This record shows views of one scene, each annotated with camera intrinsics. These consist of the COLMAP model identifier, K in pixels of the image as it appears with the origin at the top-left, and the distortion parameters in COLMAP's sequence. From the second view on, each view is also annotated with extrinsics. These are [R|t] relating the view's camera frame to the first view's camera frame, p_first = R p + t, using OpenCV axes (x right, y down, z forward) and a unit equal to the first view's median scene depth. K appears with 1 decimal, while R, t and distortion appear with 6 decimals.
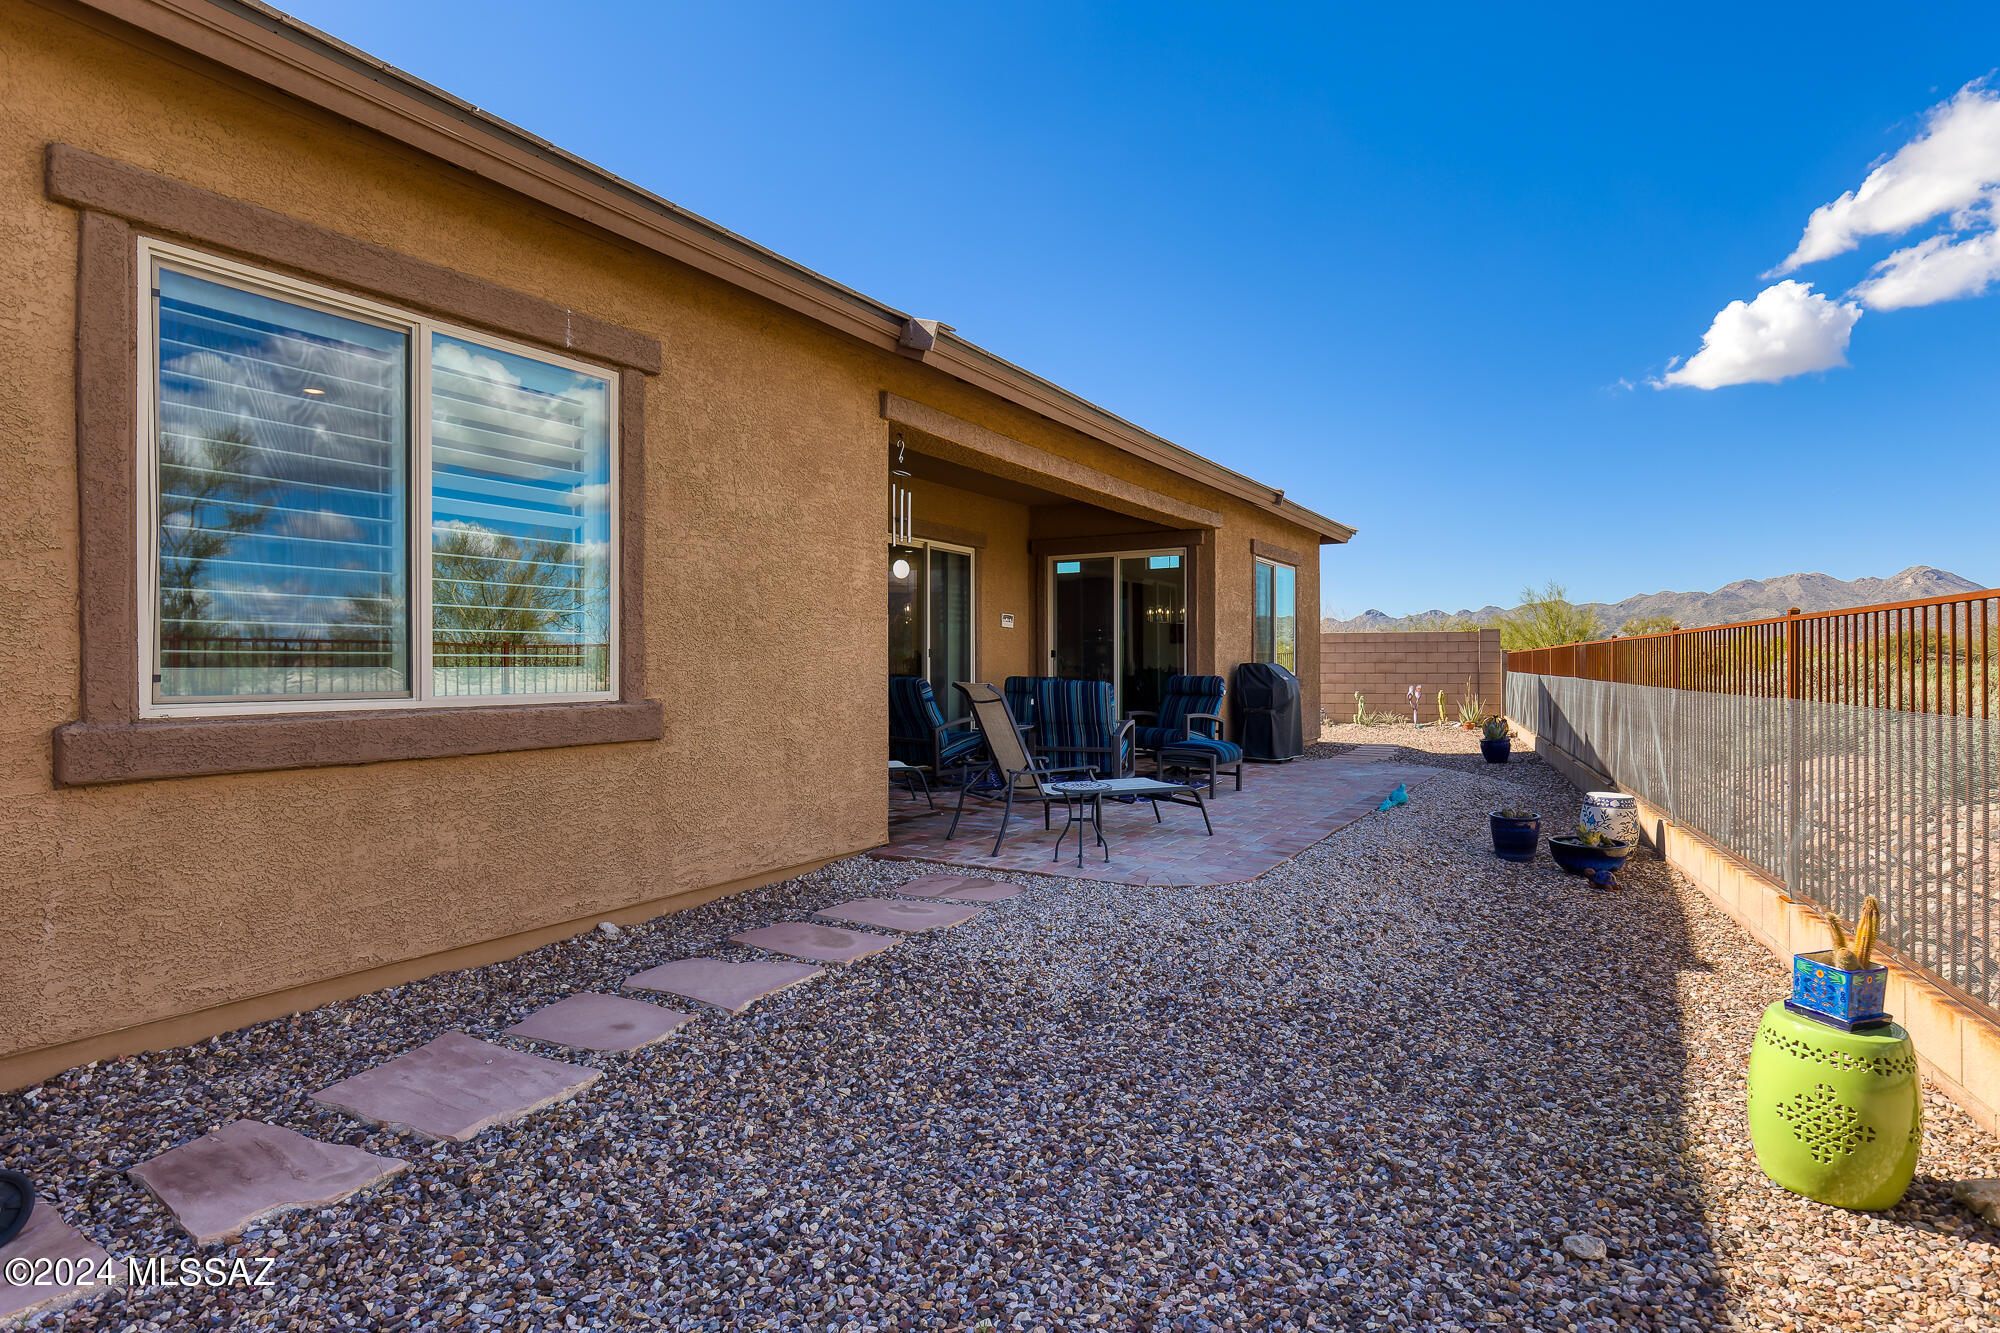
lens RADIAL K [[1054.4, 0, 1003.6], [0, 1054.4, 665.9], [0, 0, 1]] dist [-0.013157, 0.000315]
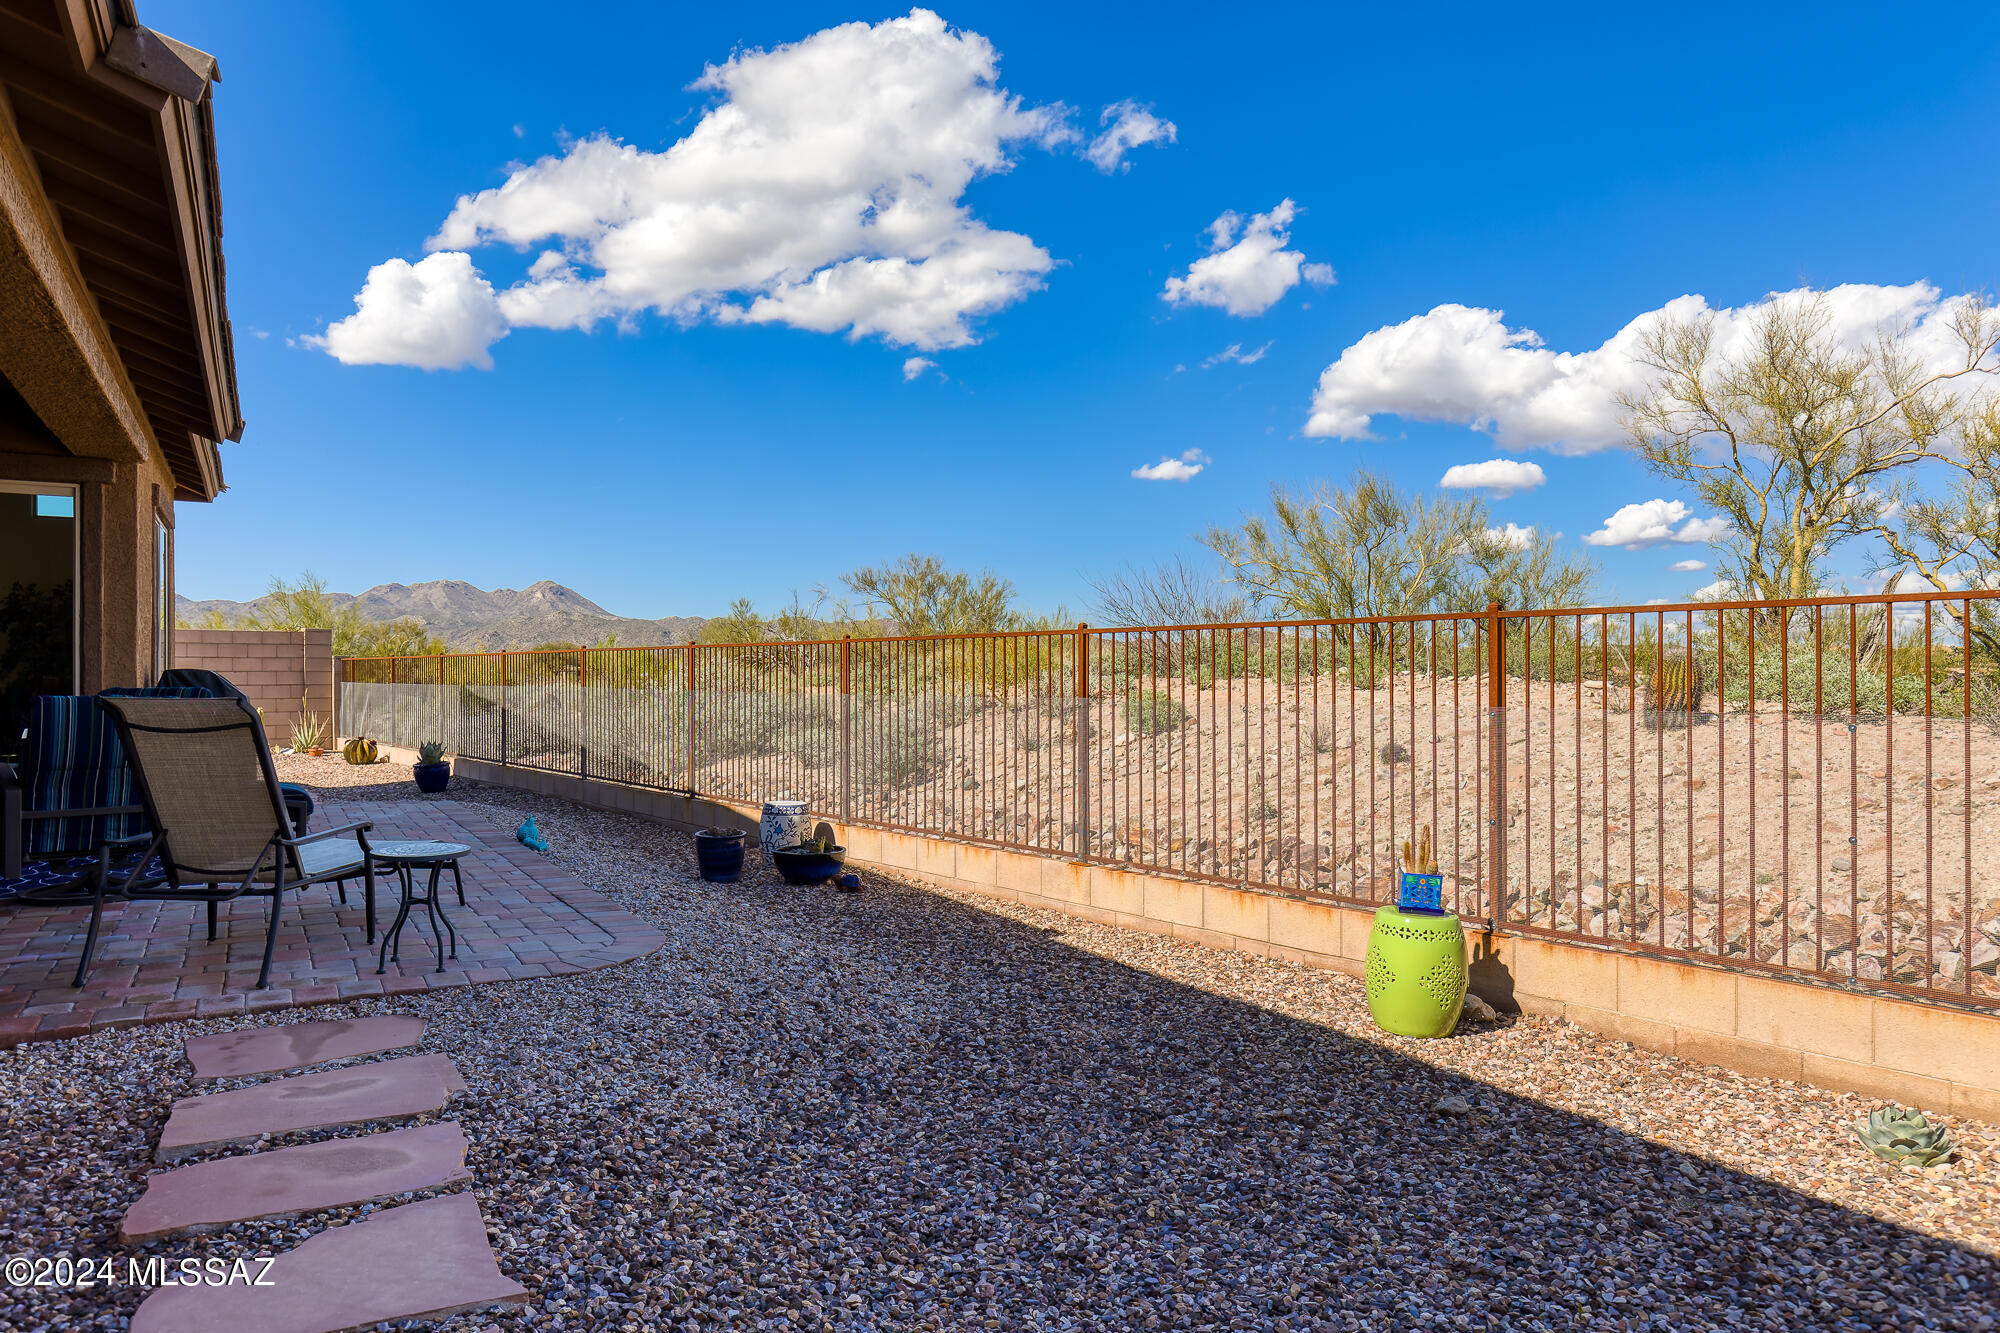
lens RADIAL K [[1274.8, 0, 1014.9], [0, 1274.8, 673.5], [0, 0, 1]] dist [-0.003631, 0.001000]
pose [[0.481535, -0.000821, 0.876426, -0.312755], [0.003757, 0.999992, -0.001127, 0.003989], [-0.876419, 0.003836, 0.481535, 0.202286]]
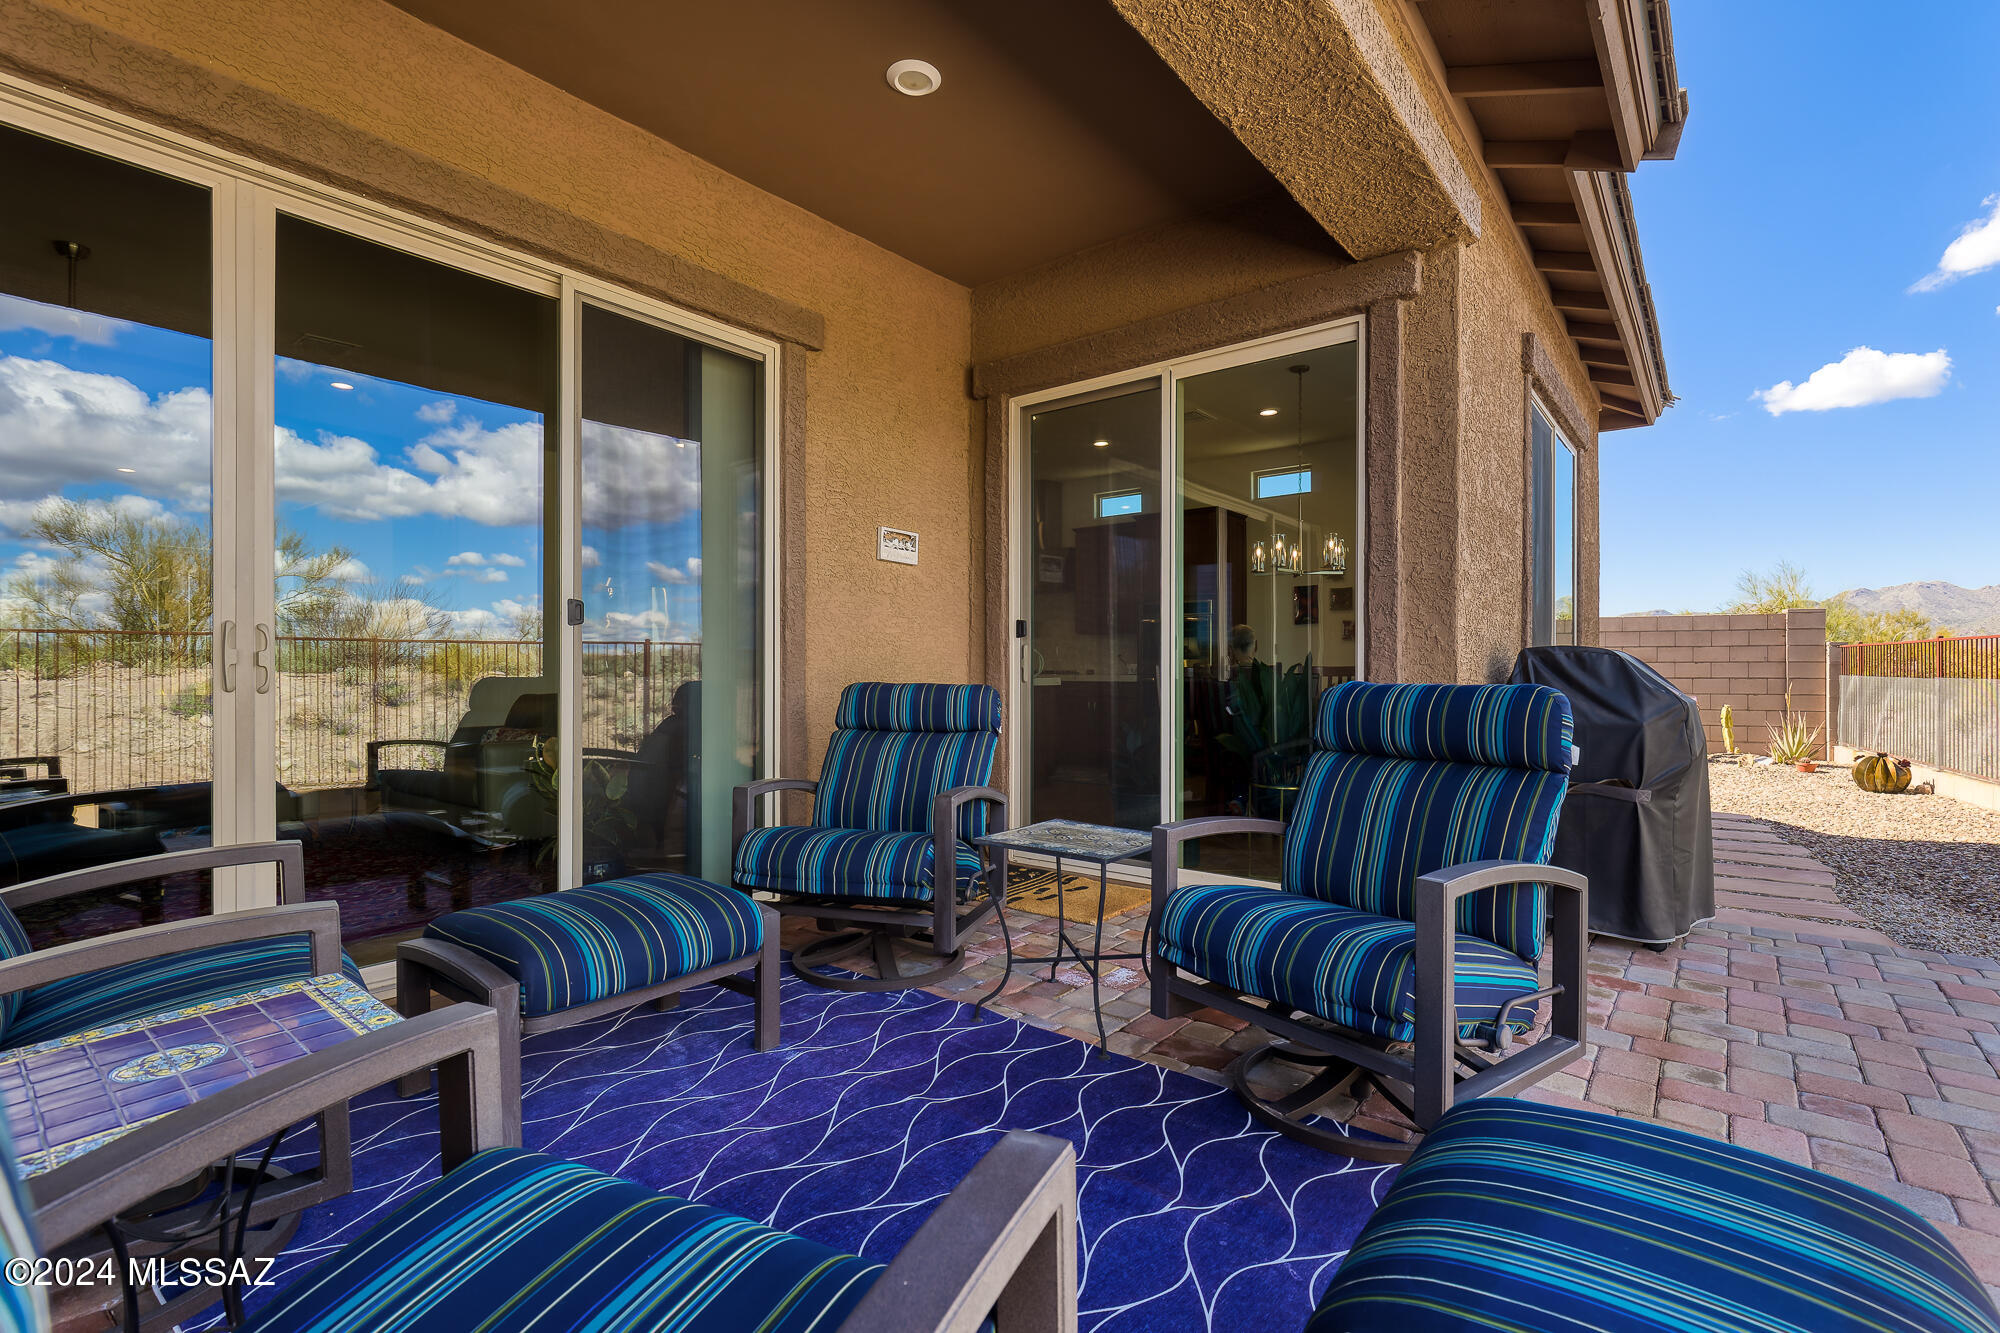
lens RADIAL K [[922.6, 0, 1006.8], [0, 922.6, 667.3], [0, 0, 1]] dist [0.003759, 0.001946]
pose [[0.991630, 0.001984, -0.129100, 0.133803], [-0.002366, 0.999993, -0.002800, 0.007253], [0.129094, 0.003082, 0.991628, 0.953178]]
